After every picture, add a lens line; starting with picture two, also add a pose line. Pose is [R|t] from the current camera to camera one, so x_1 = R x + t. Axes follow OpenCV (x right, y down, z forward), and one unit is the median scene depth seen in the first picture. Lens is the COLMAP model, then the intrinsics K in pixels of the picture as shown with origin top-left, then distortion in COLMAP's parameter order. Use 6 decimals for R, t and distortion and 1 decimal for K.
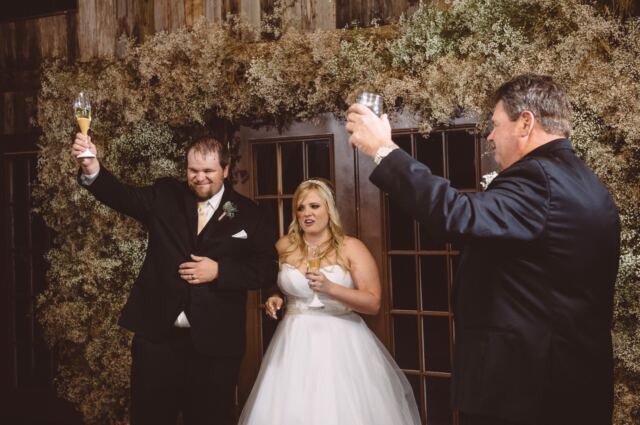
lens RADIAL K [[1046.0, 0, 321.5], [0, 1046.0, 230.3], [0, 0, 1]] dist [0.031274, 0.000000]
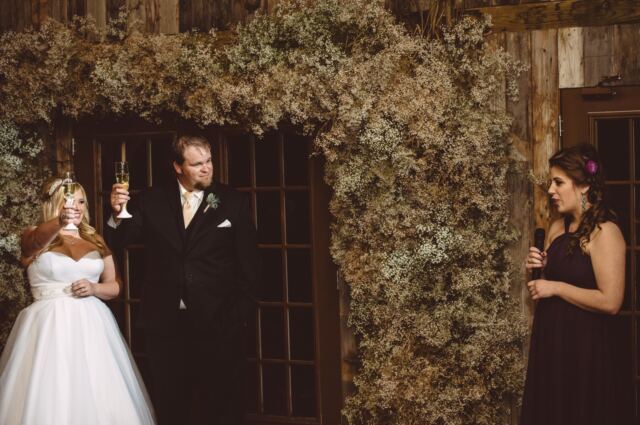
lens RADIAL K [[1337.7, 0, 315.7], [0, 1337.7, 216.8], [0, 0, 1]] dist [0.003946, 0.000000]
pose [[0.995115, 0.005115, 0.098587, 0.020292], [-0.003626, 0.999877, -0.015276, 0.012436], [-0.098653, 0.014844, 0.995011, -0.361157]]
